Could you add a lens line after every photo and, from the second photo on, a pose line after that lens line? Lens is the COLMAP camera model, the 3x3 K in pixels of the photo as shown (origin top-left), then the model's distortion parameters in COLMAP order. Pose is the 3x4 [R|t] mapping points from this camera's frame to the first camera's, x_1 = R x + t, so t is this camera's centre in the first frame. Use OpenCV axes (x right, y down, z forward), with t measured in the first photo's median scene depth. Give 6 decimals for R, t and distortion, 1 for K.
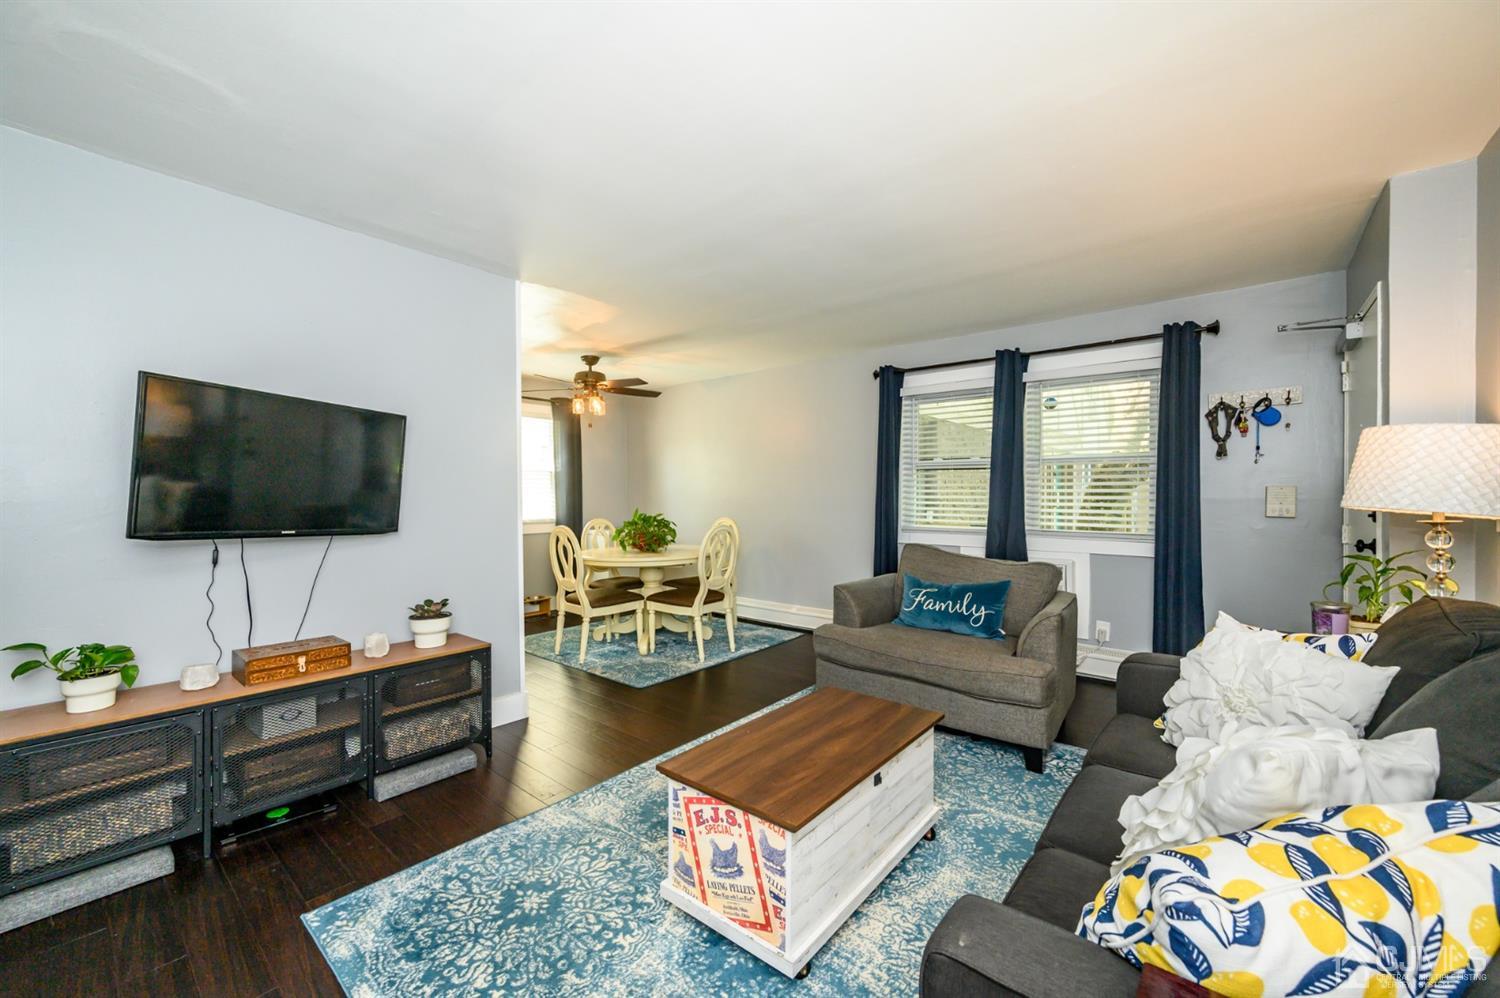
lens RADIAL K [[593.2, 0, 750.0], [0, 593.2, 499.0], [0, 0, 1]] dist [-0.002891, 0.000095]
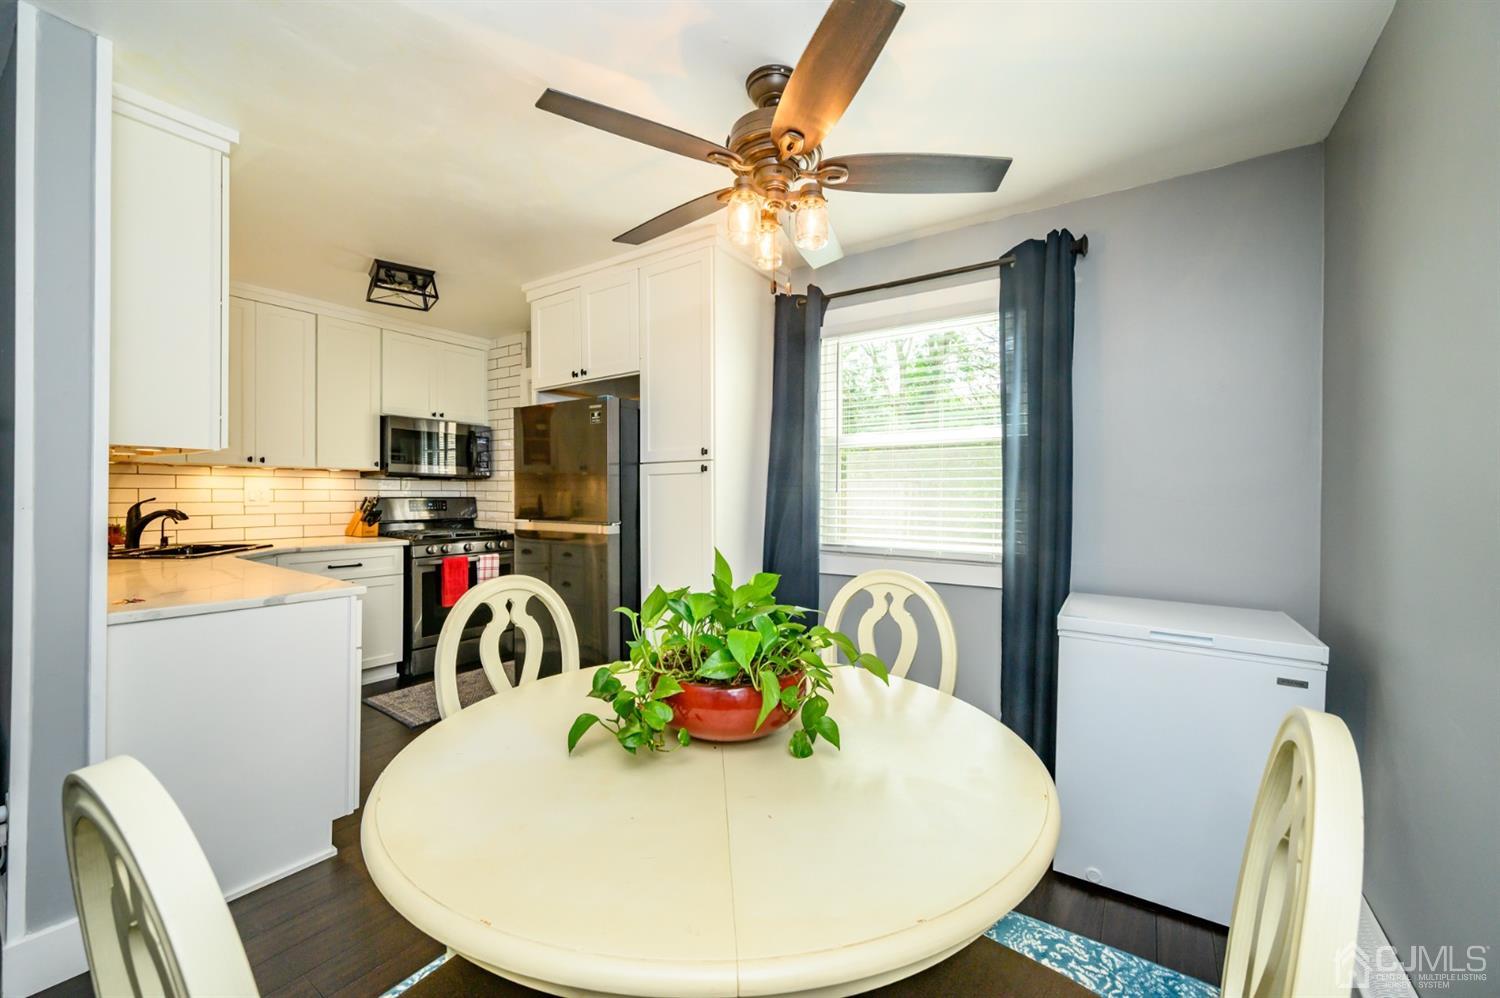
lens RADIAL K [[589.0, 0, 750.0], [0, 589.0, 499.0], [0, 0, 1]] dist [-0.000483, -0.000019]
pose [[0.090081, 0.015848, -0.995808, 0.137077], [-0.013726, 0.999798, 0.014669, -0.023050], [0.995840, 0.012347, 0.090280, 2.201694]]
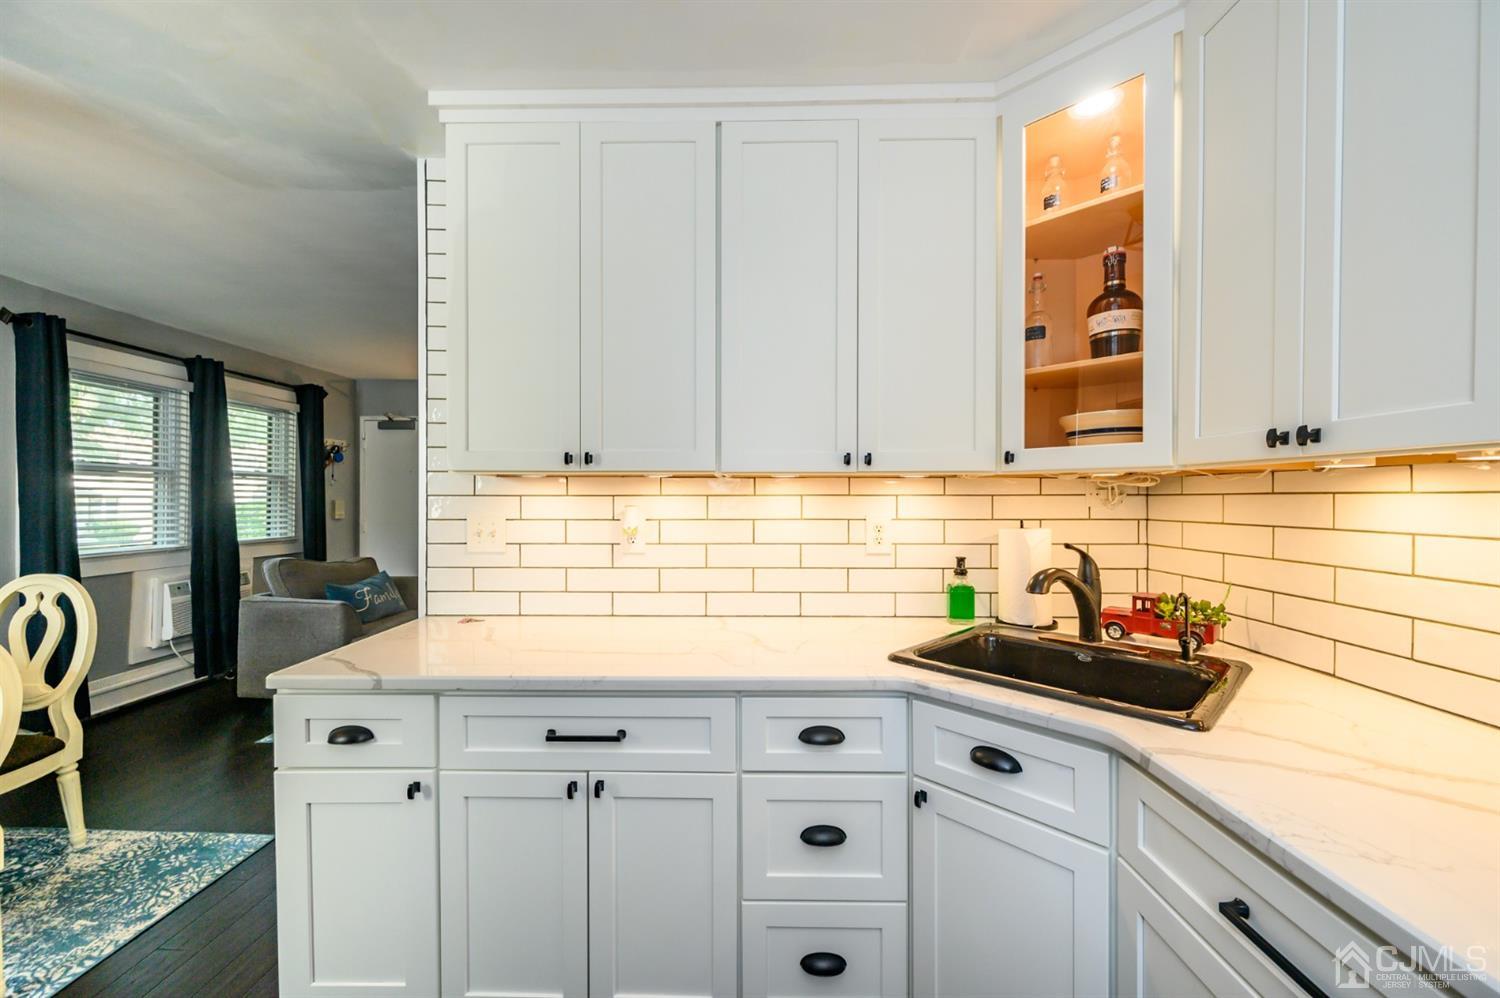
lens RADIAL K [[593.2, 0, 750.0], [0, 593.2, 499.0], [0, 0, 1]] dist [-0.002891, 0.000095]
pose [[-0.619396, -0.001069, 0.785078, -1.603022], [0.004997, 0.999973, 0.005303, -0.042181], [-0.785063, 0.007207, -0.619374, 1.664622]]
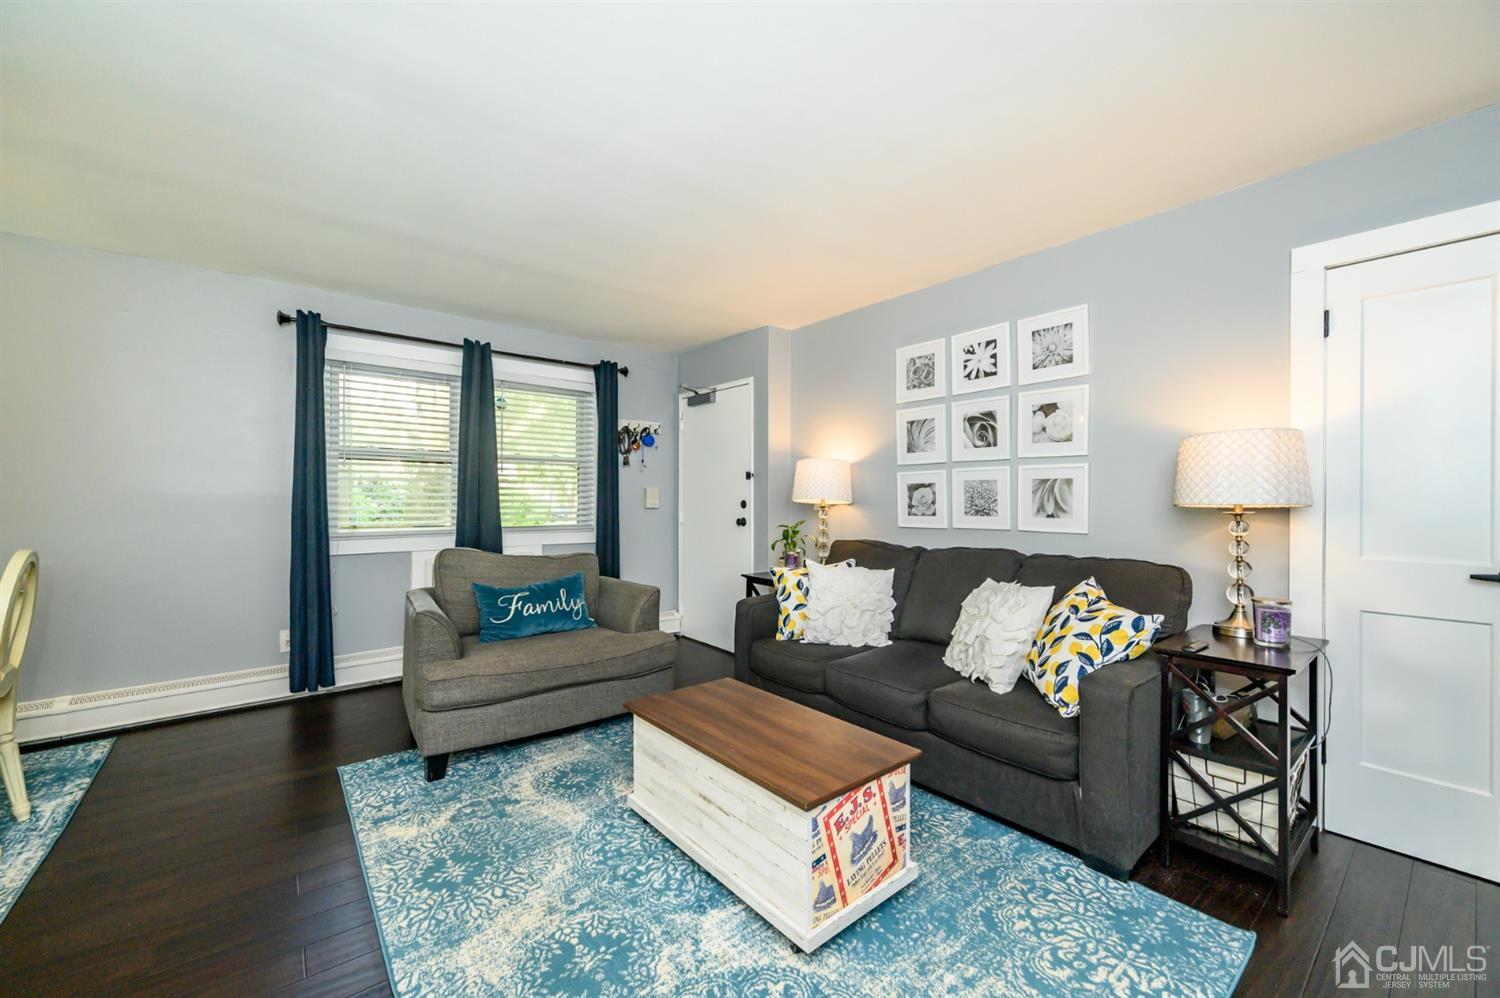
lens RADIAL K [[587.3, 0, 747.9], [0, 587.3, 500.6], [0, 0, 1]] dist [-0.002669, -0.000347]
pose [[0.193645, -0.005011, 0.981059, -0.763369], [0.003863, 0.999983, 0.004345, 0.008223], [-0.981064, 0.002949, 0.193661, 0.704274]]
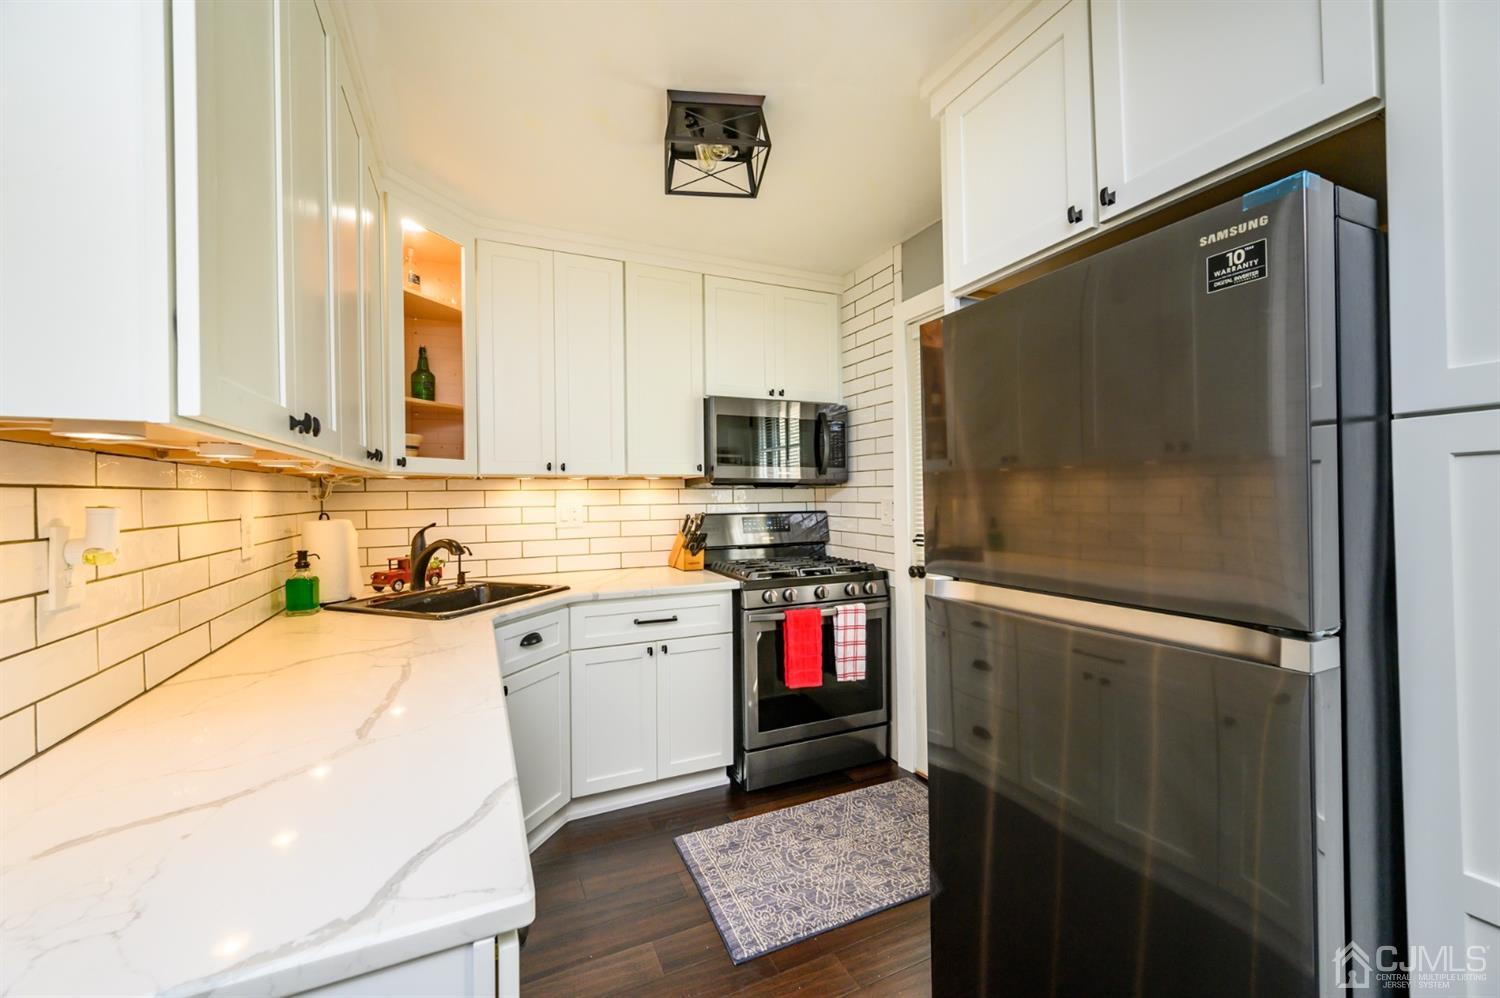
lens RADIAL K [[593.2, 0, 750.0], [0, 593.2, 499.0], [0, 0, 1]] dist [-0.002891, 0.000095]
pose [[-0.436219, 0.015569, -0.899706, -0.654097], [0.008439, 0.999877, 0.013211, -0.036127], [0.899801, -0.001829, -0.436297, 1.880694]]
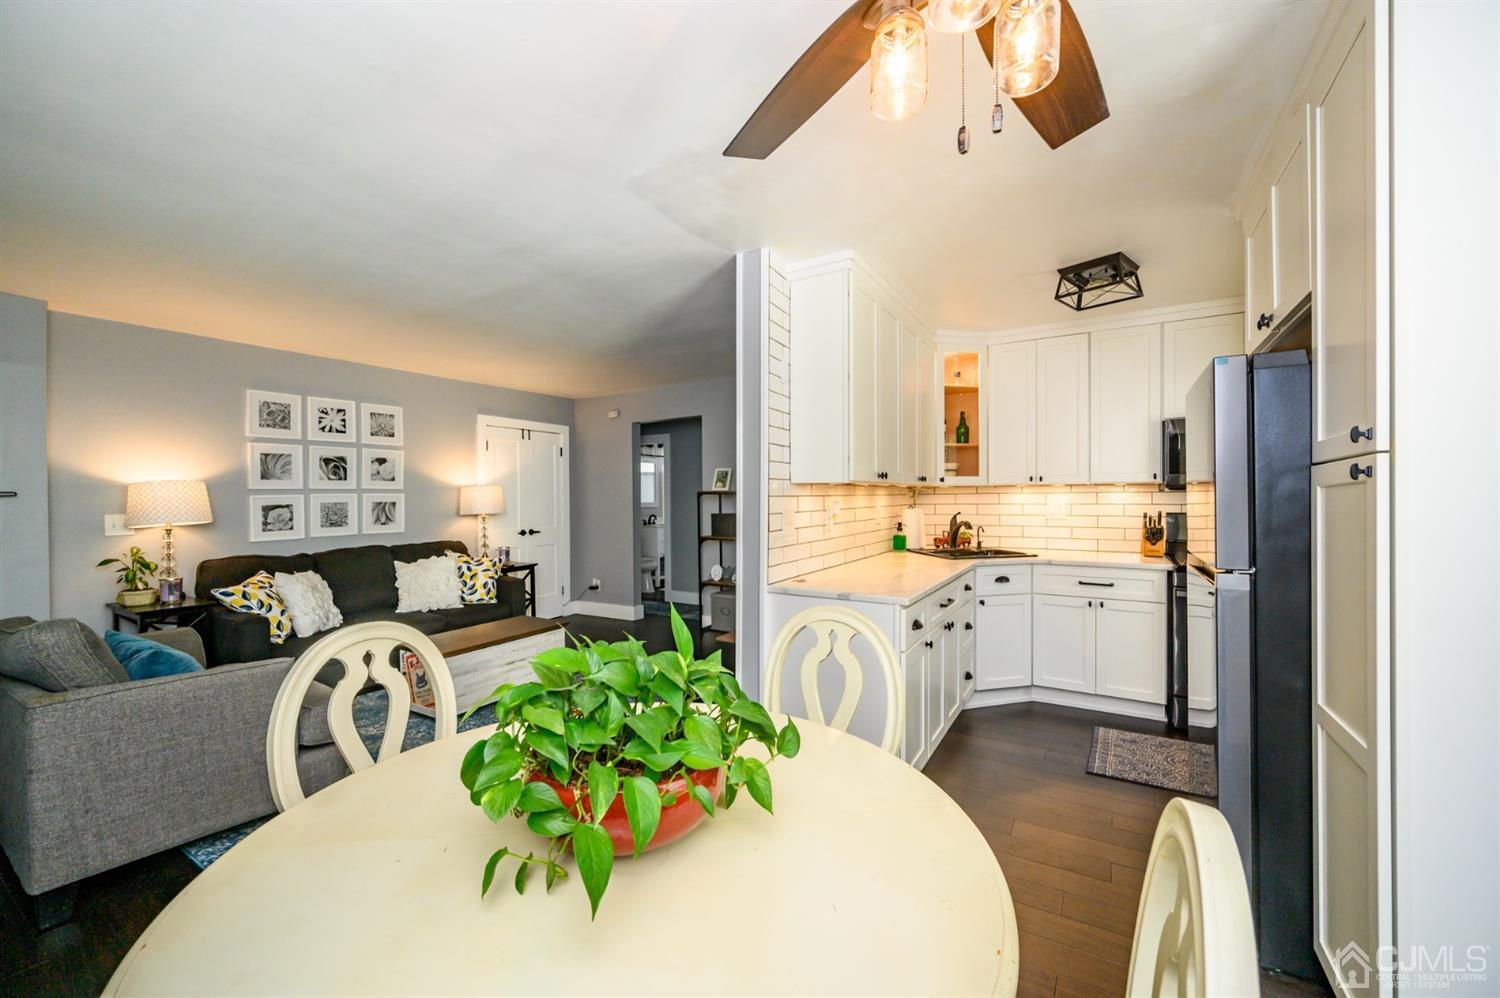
lens RADIAL K [[587.3, 0, 747.9], [0, 587.3, 500.6], [0, 0, 1]] dist [-0.002669, -0.000347]
pose [[-0.989989, 0.011707, -0.140656, -0.420699], [0.009908, 0.999860, 0.013481, -0.052535], [0.140794, 0.011953, -0.989967, 2.654968]]
